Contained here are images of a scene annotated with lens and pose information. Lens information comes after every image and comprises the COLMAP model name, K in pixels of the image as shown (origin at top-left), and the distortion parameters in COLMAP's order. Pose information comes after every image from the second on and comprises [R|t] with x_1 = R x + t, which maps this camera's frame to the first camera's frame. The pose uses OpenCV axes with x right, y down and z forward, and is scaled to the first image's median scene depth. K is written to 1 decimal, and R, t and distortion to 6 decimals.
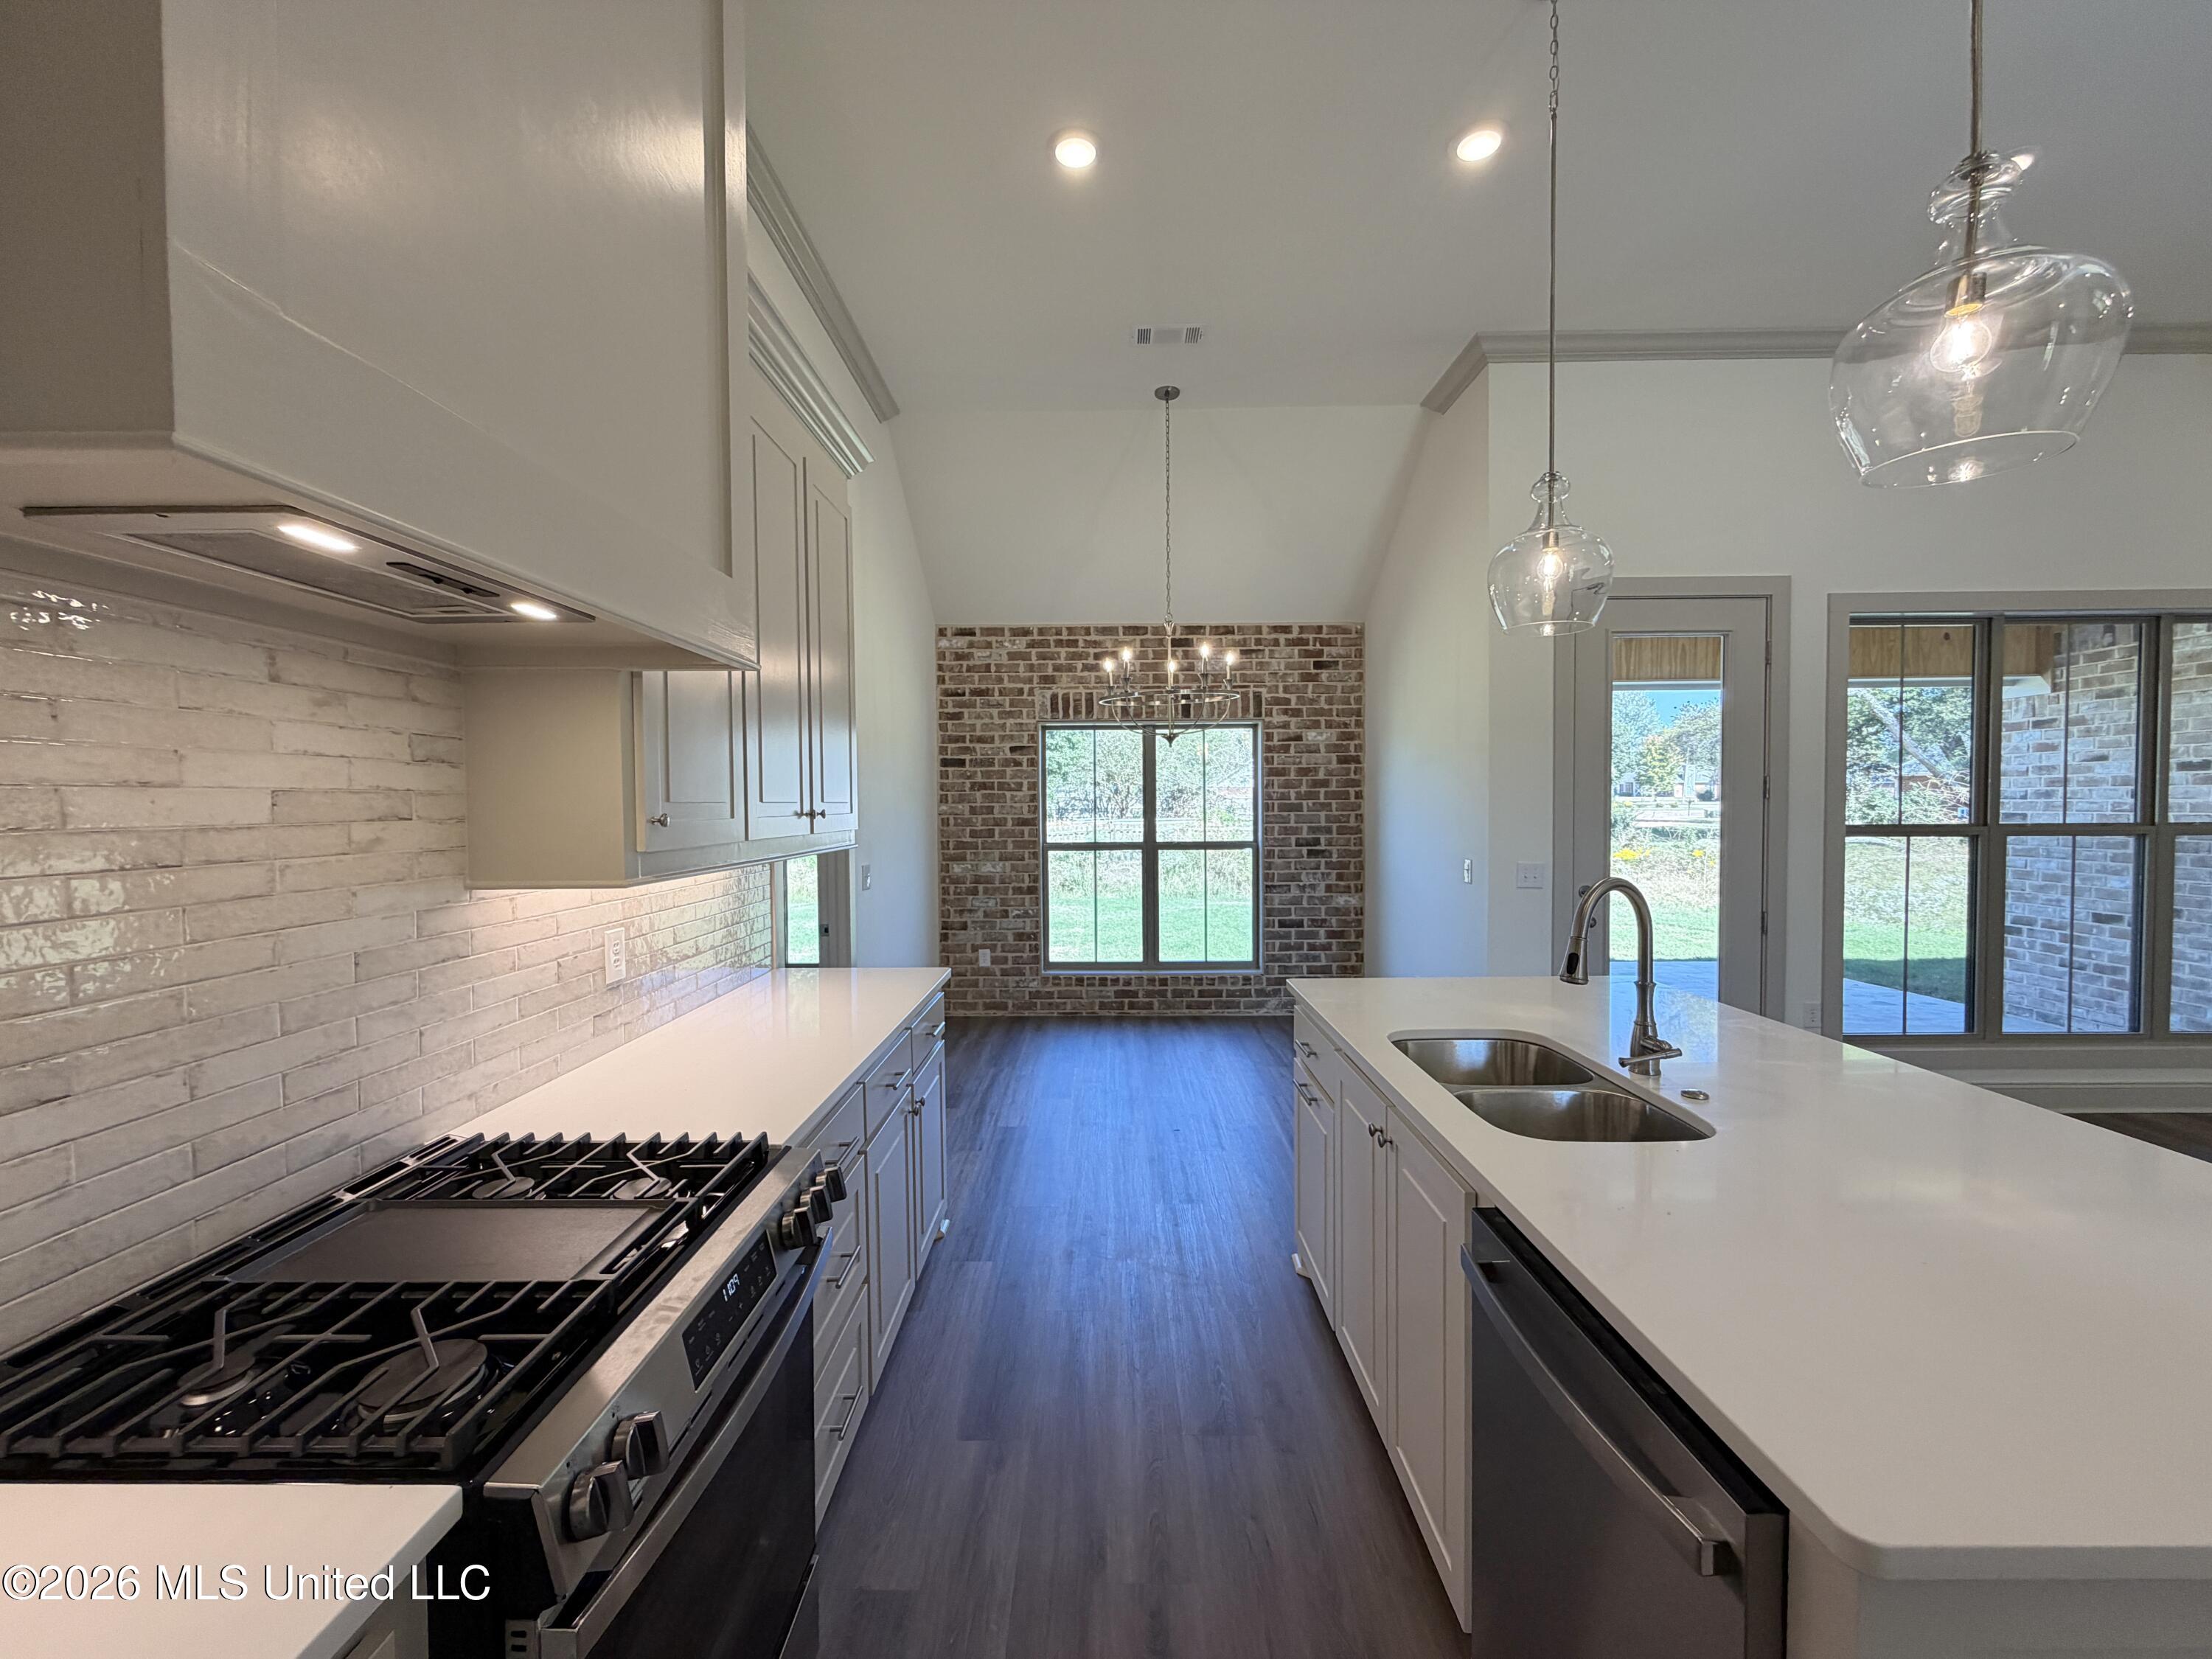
lens RADIAL K [[880.5, 0, 1100.4], [0, 880.5, 827.9], [0, 0, 1]] dist [-0.001024, 0.000207]
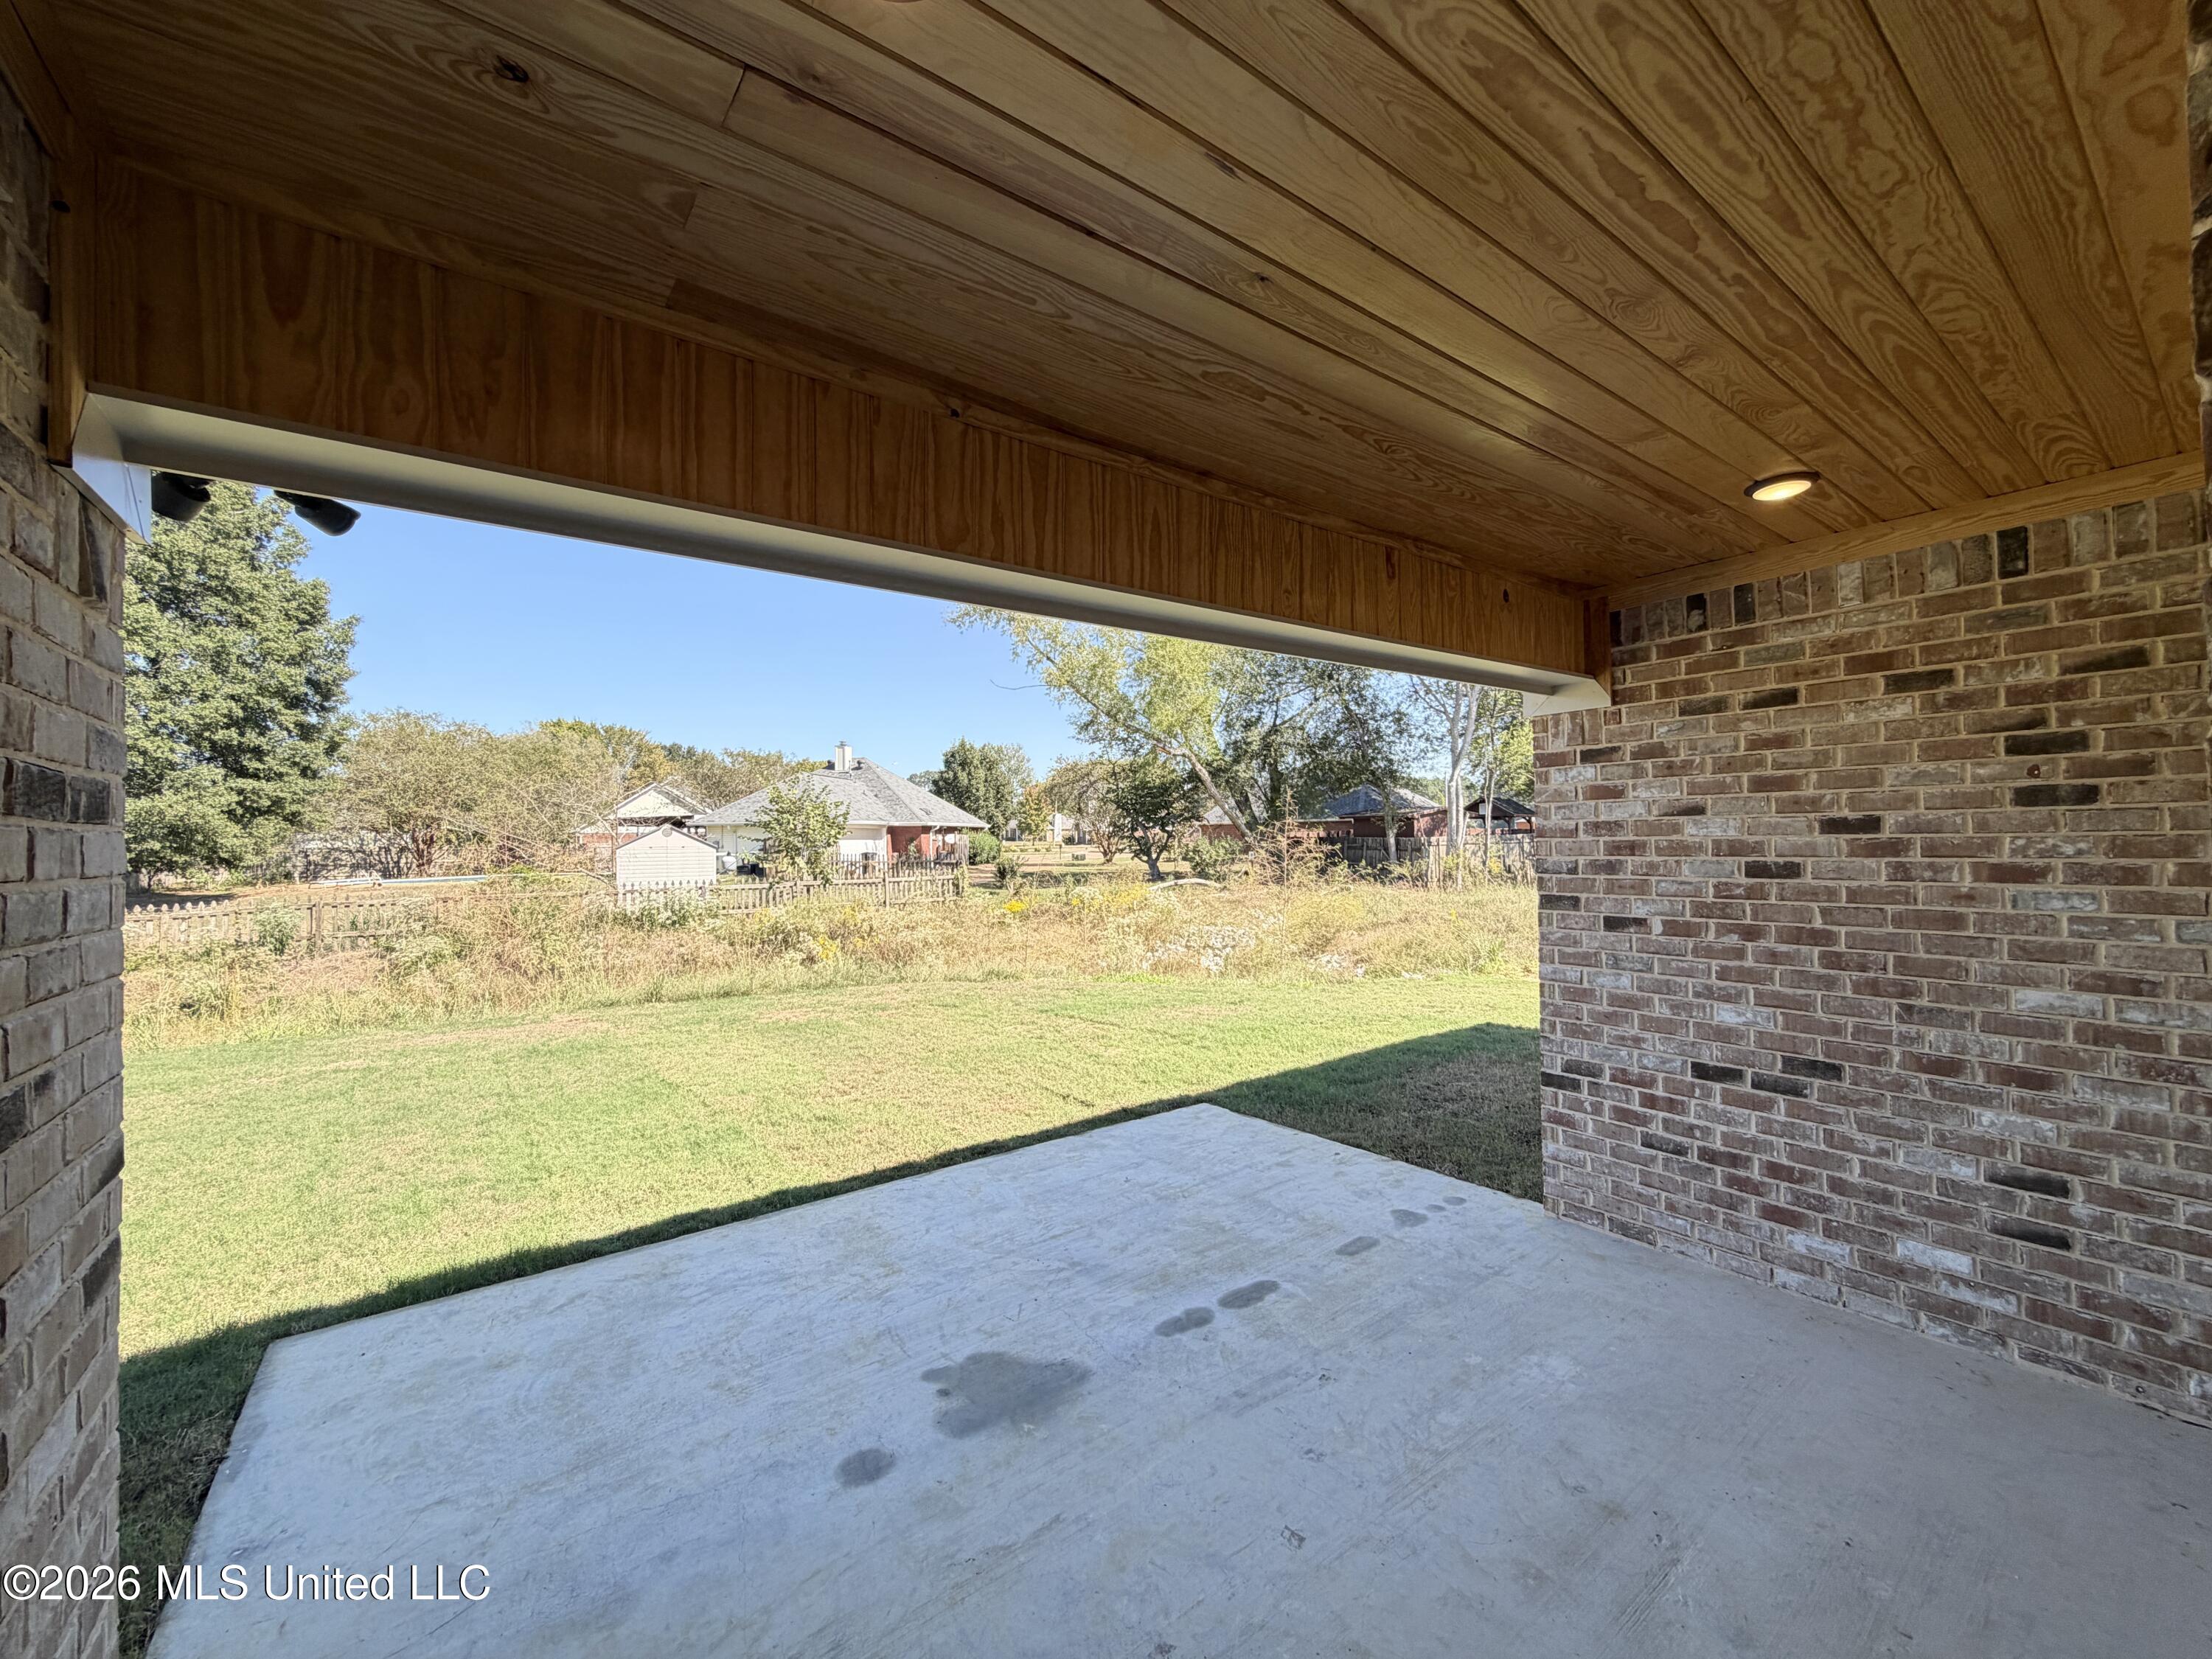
lens RADIAL K [[880.5, 0, 1100.4], [0, 880.5, 827.9], [0, 0, 1]] dist [-0.001024, 0.000207]
pose [[0.801991, 0.003421, 0.597326, 0.405784], [0.027079, 0.998747, -0.042077, -0.049136], [-0.596722, 0.049921, 0.800894, 0.705248]]
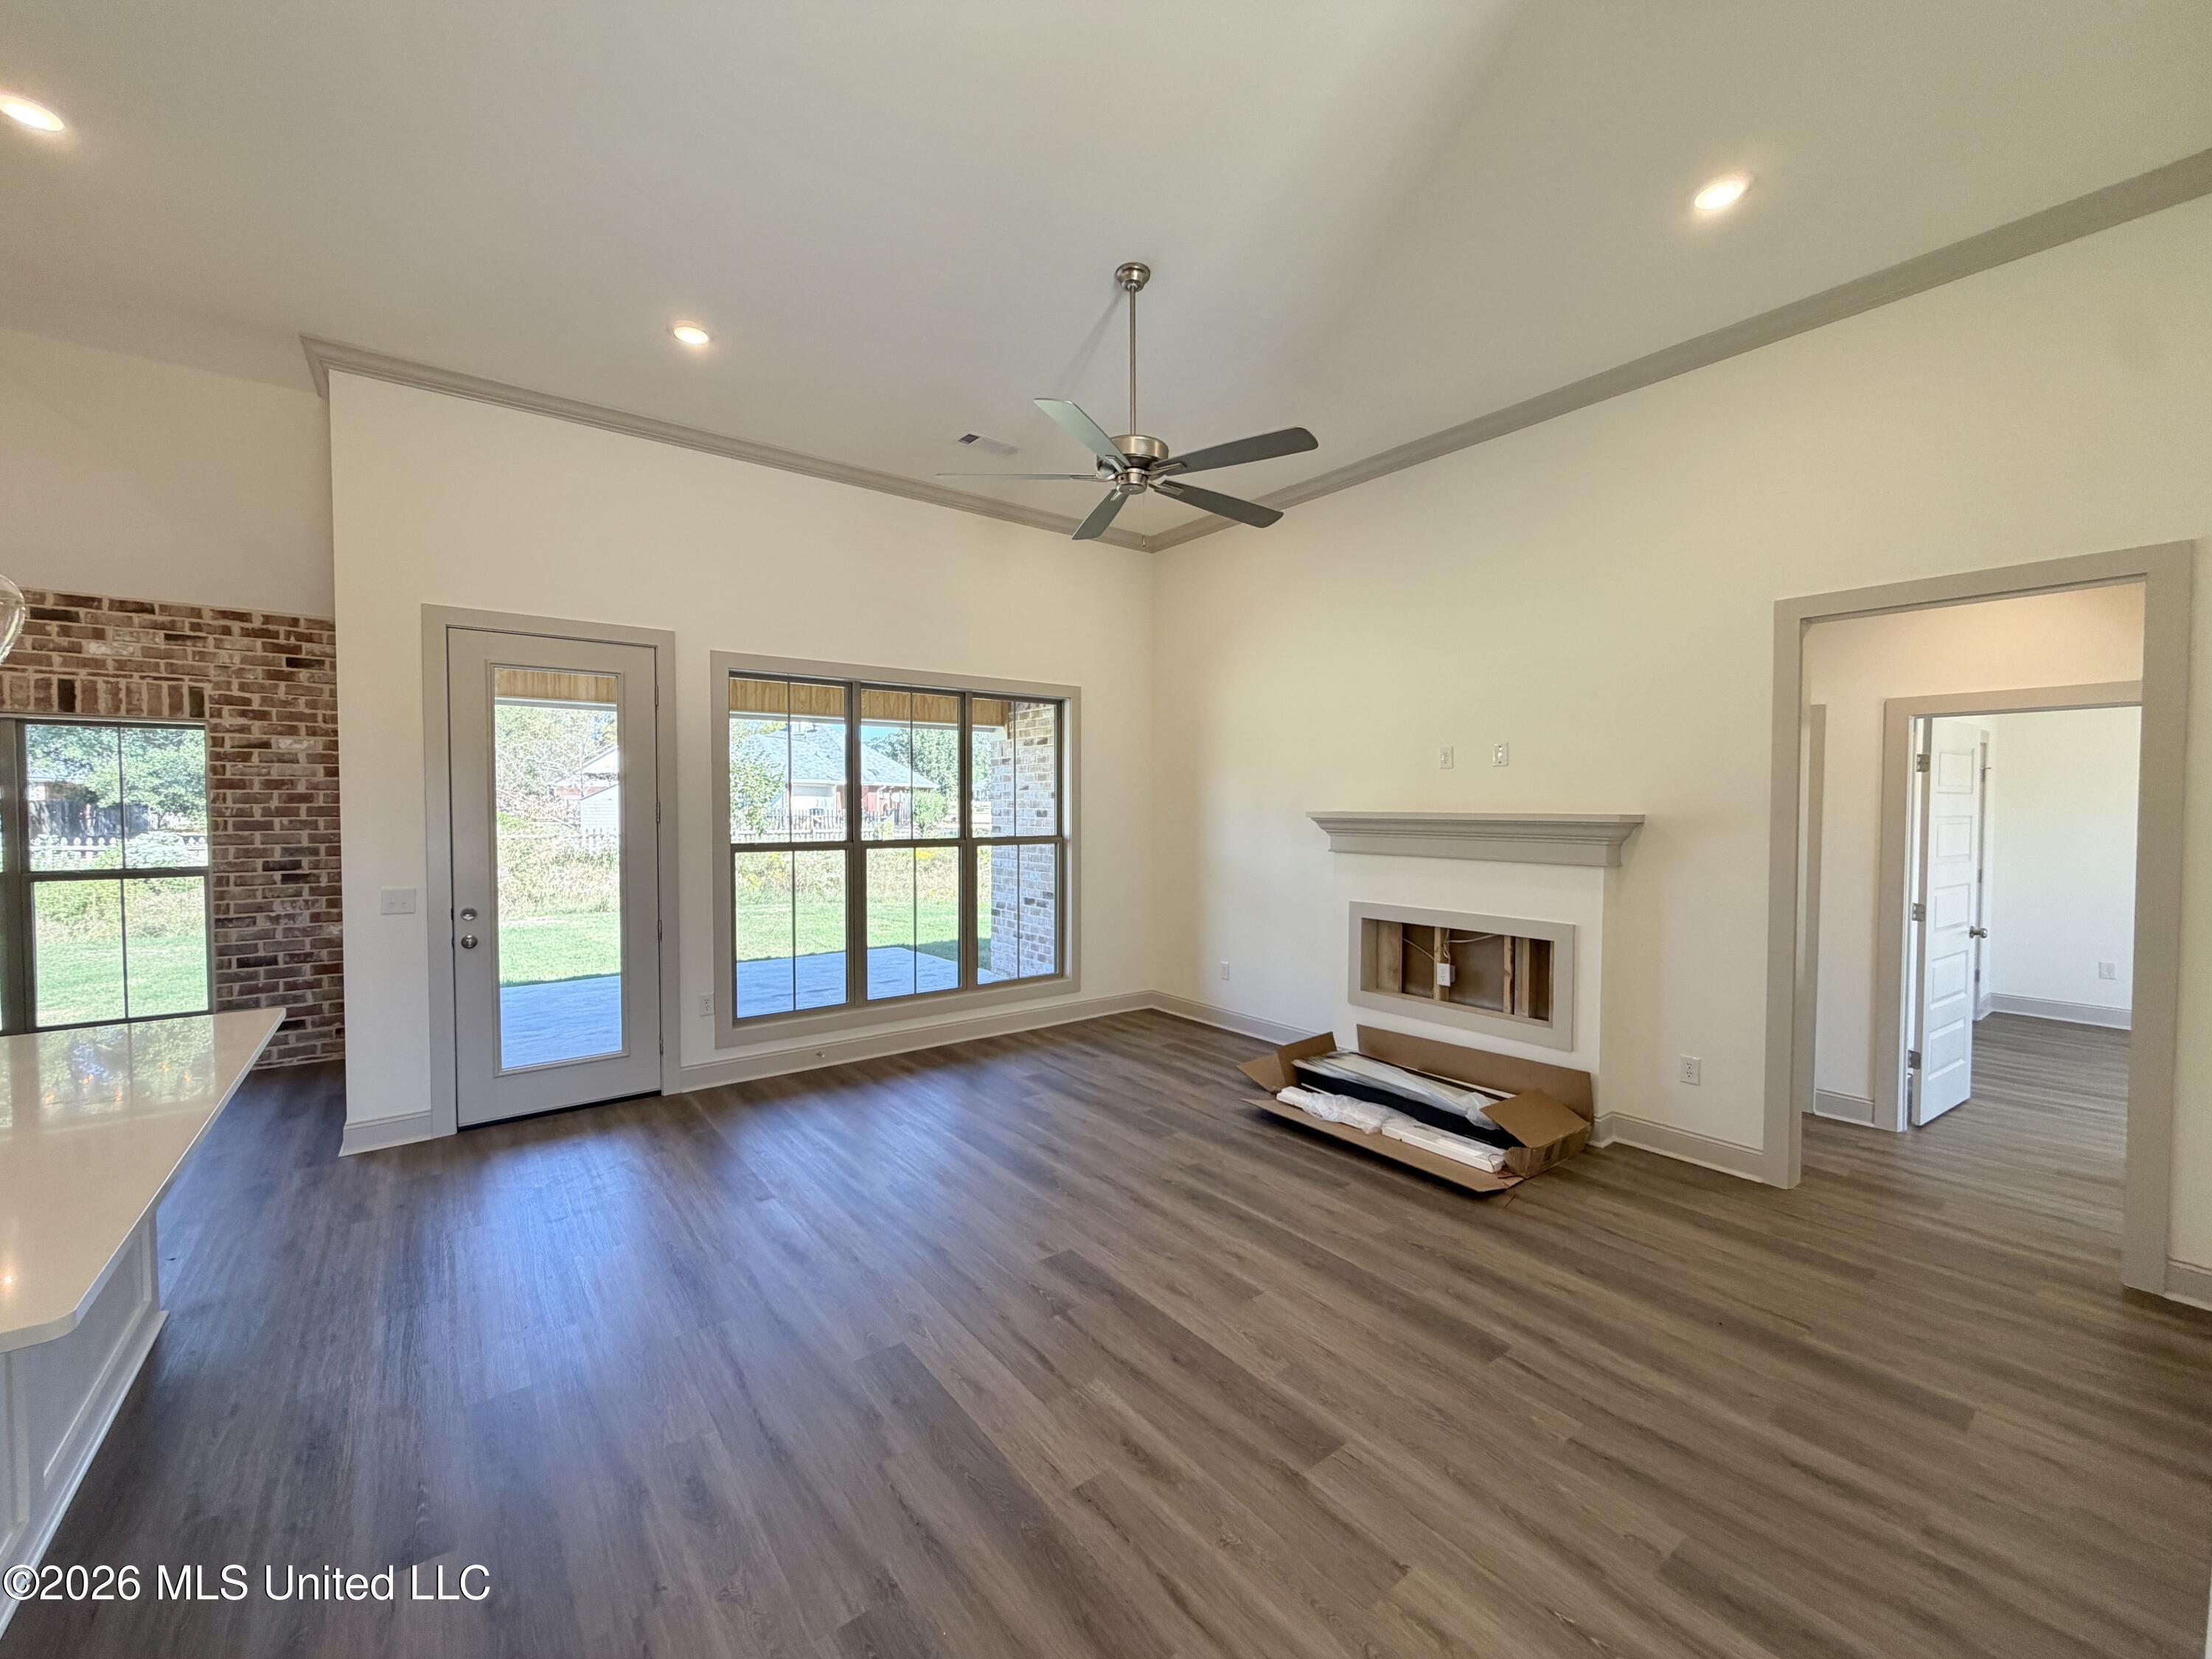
lens RADIAL K [[880.5, 0, 1100.4], [0, 880.5, 827.9], [0, 0, 1]] dist [-0.001024, 0.000207]
pose [[0.790754, -0.008238, 0.612079, 0.342767], [0.009442, 0.999955, 0.001260, -0.014598], [-0.612061, 0.004783, 0.790796, -0.177395]]
